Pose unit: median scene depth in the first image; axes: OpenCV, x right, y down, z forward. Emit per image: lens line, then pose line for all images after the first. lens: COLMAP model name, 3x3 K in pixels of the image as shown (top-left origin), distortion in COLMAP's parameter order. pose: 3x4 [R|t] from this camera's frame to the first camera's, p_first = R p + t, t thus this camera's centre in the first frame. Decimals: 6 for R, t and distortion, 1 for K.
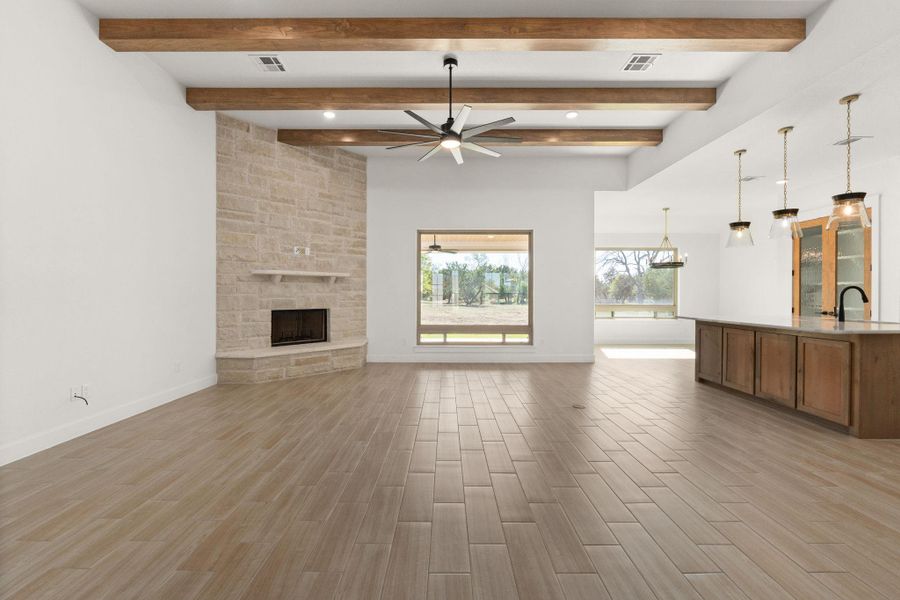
lens RADIAL K [[387.8, 0, 450.0], [0, 387.8, 300.0], [0, 0, 1]] dist [-0.021736, -0.000202]
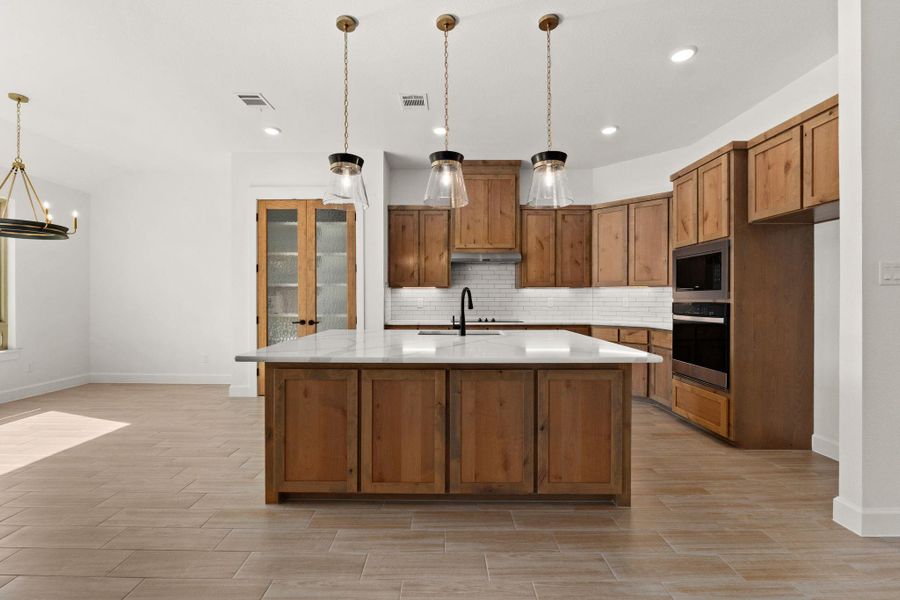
lens RADIAL K [[393.7, 0, 436.4], [0, 393.7, 297.5], [0, 0, 1]] dist [-0.003680, -0.000274]
pose [[0.021203, 0.001951, 0.999773, 0.191360], [0.013552, 0.999906, -0.002239, -0.011396], [-0.999683, 0.013596, 0.021175, 0.729525]]
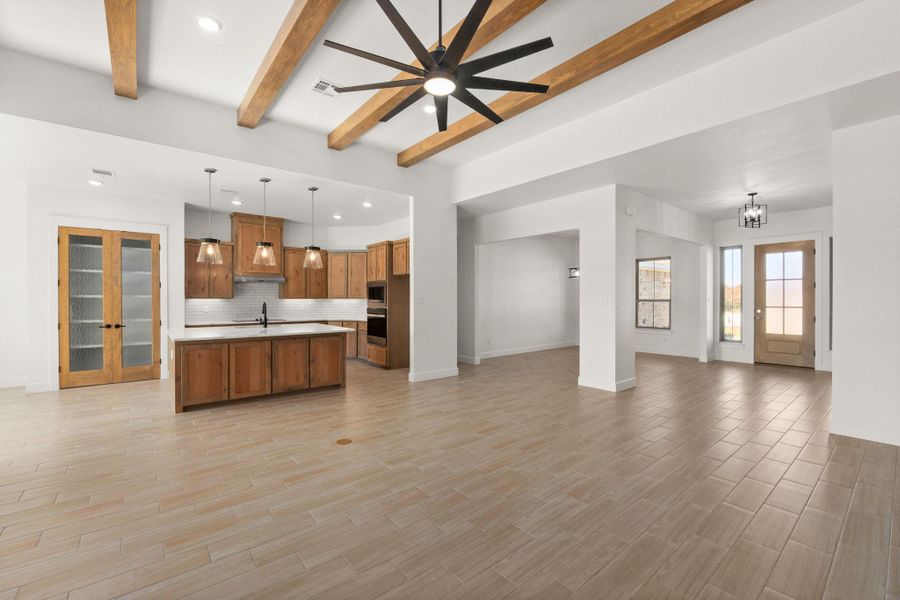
lens RADIAL K [[380.6, 0, 450.0], [0, 380.6, 300.0], [0, 0, 1]] dist [-0.004589, -0.000308]
pose [[-0.631578, -0.003565, 0.775304, -0.357699], [0.008260, 0.999902, 0.011327, -0.039969], [-0.775268, 0.013558, -0.631486, 0.961769]]
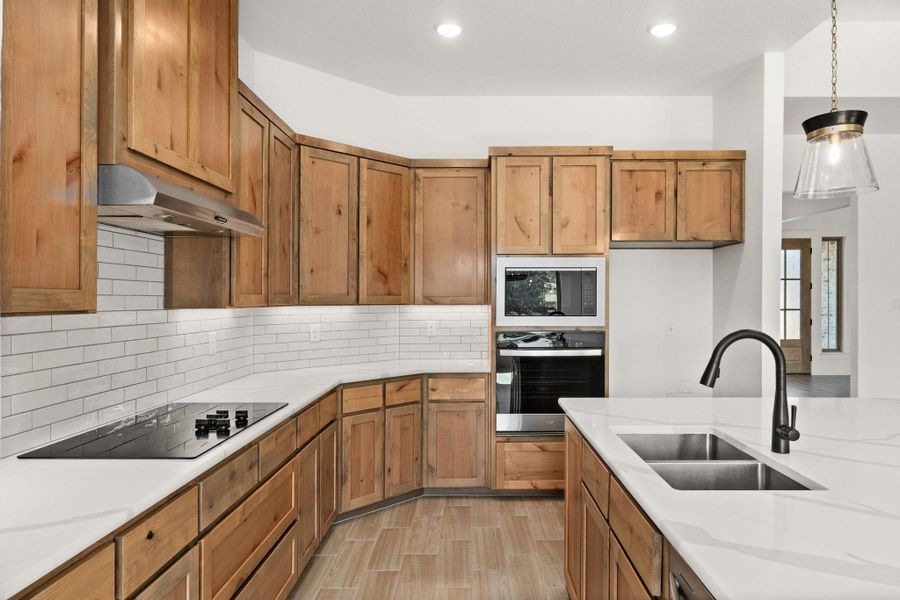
lens RADIAL K [[567.1, 0, 476.0], [0, 567.1, 300.8], [0, 0, 1]] dist [0.001698, 0.000857]
pose [[-0.999994, -0.000544, -0.003302, 0.911084], [-0.000598, 0.999864, 0.016492, -0.047678], [0.003293, 0.016494, -0.999859, 1.015754]]
